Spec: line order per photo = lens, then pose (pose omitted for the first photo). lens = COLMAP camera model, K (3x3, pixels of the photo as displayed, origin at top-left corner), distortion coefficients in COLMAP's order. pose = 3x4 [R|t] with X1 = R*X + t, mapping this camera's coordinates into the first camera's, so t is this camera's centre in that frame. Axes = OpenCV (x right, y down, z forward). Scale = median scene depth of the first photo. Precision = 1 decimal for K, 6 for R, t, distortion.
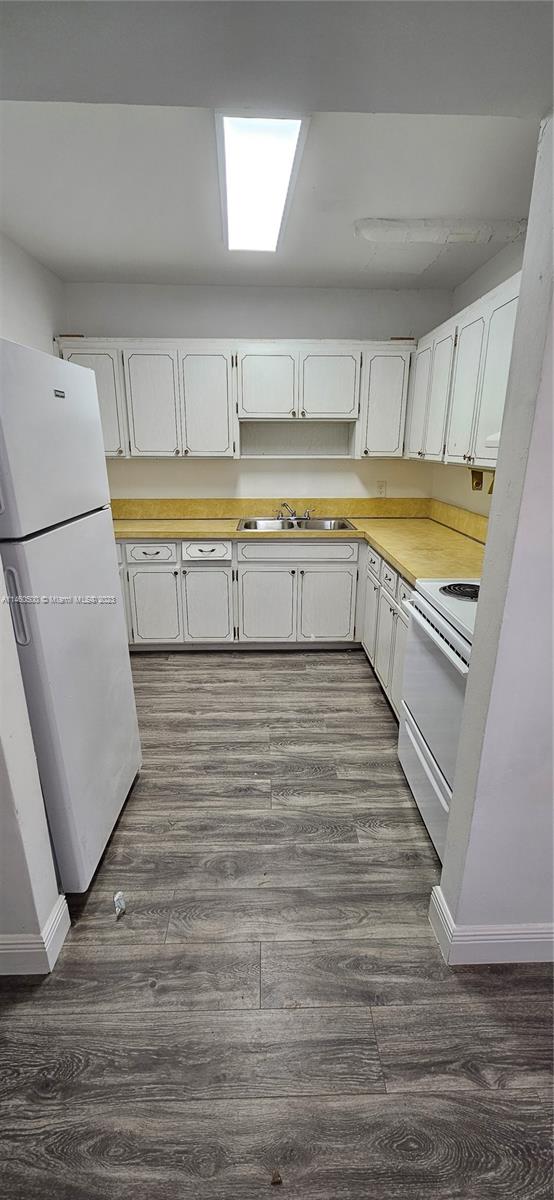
lens RADIAL K [[492.8, 0, 277.3], [0, 492.8, 599.7], [0, 0, 1]] dist [-0.001847, -0.000698]
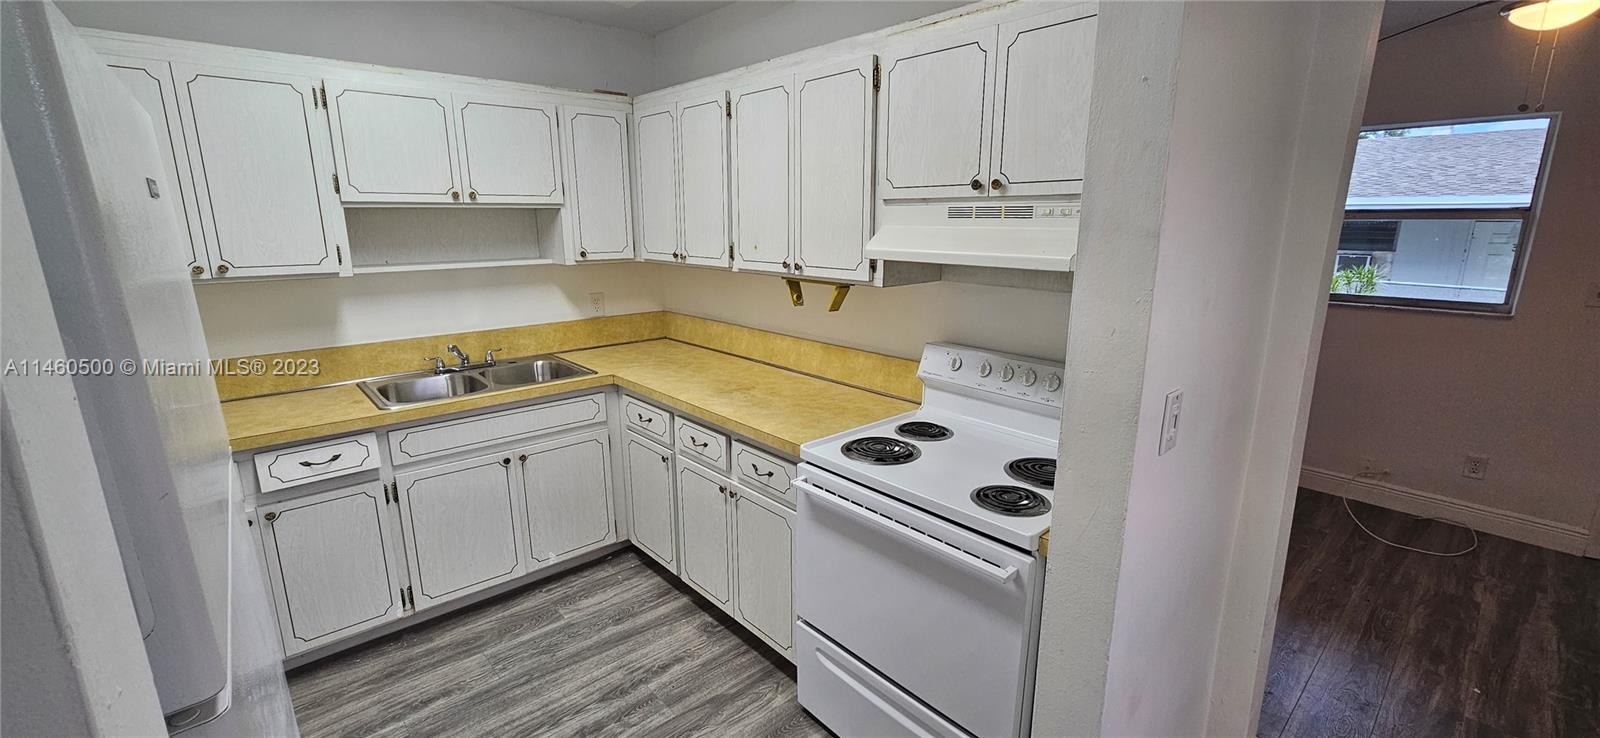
lens RADIAL K [[650.4, 0, 799.2], [0, 650.4, 366.8], [0, 0, 1]] dist [-0.001150, -0.000227]
pose [[0.759567, -0.150757, 0.632717, -0.187099], [0.201724, 0.979403, -0.008804, -0.094797], [-0.618358, 0.134321, 0.774333, 0.186802]]
